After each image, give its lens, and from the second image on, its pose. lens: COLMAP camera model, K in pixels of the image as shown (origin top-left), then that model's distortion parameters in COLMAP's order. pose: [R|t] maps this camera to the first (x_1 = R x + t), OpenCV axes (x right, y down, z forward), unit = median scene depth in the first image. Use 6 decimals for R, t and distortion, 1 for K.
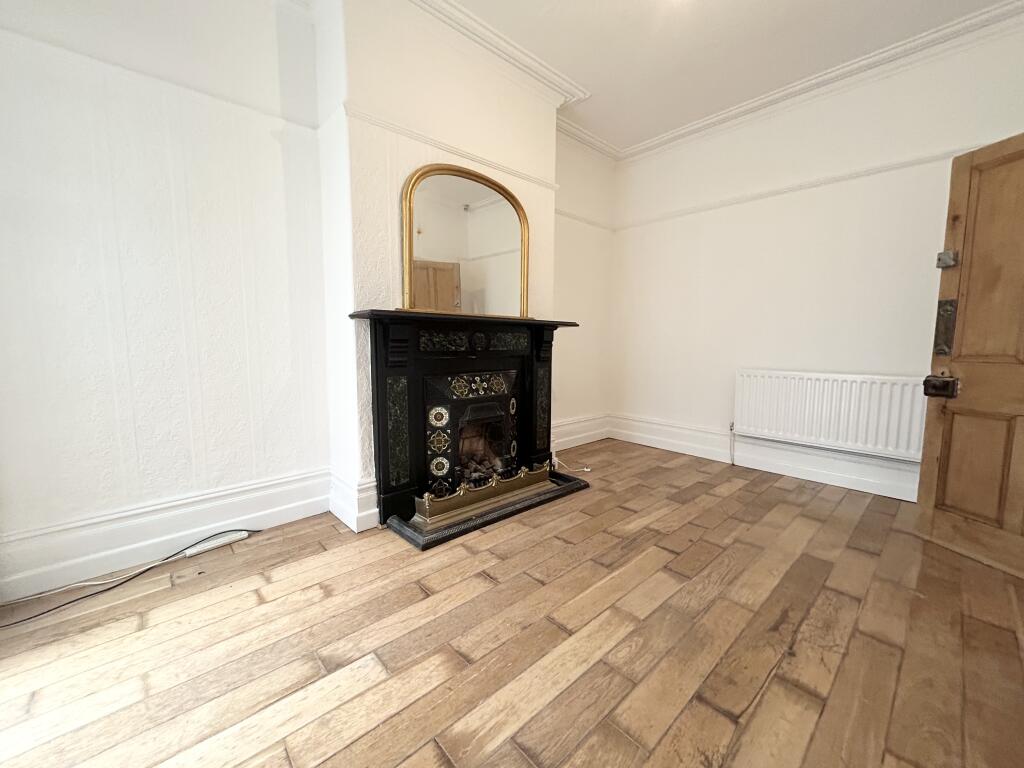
lens RADIAL K [[409.1, 0, 511.6], [0, 409.1, 382.6], [0, 0, 1]] dist [-0.002079, 0.000441]
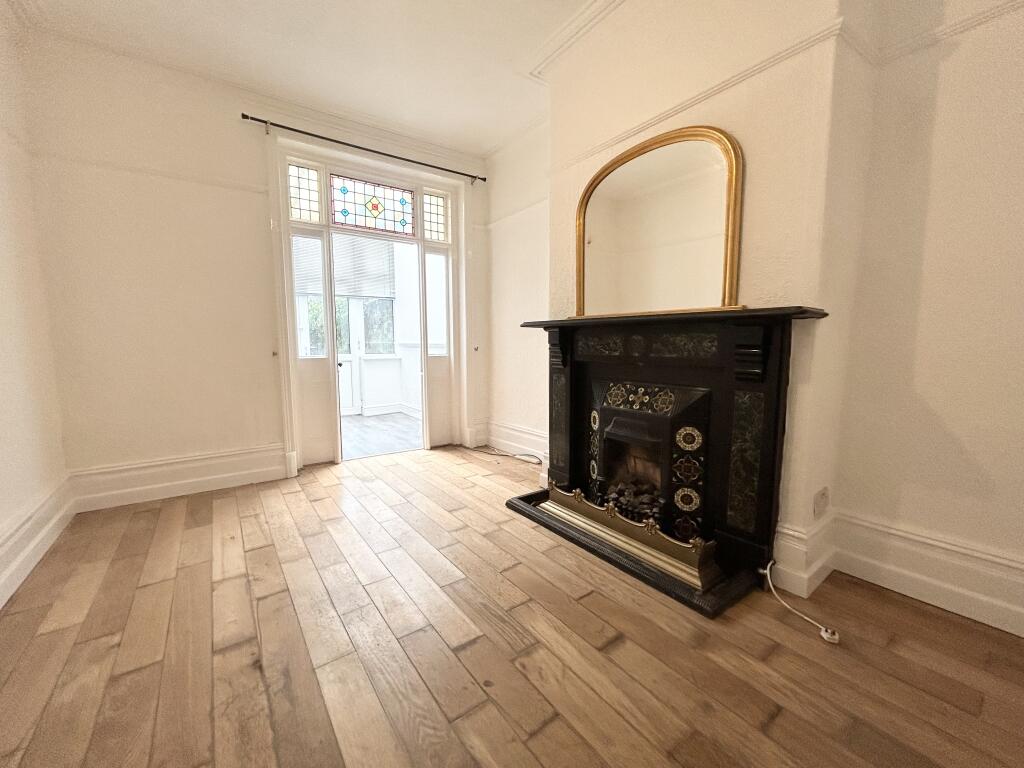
lens RADIAL K [[409.1, 0, 511.3], [0, 409.1, 384.7], [0, 0, 1]] dist [-0.002079, 0.000441]
pose [[-0.108917, 0.098605, -0.989148, 0.825852], [-0.097880, 0.989169, 0.109385, -0.092640], [0.989220, 0.108732, -0.098086, 0.881970]]
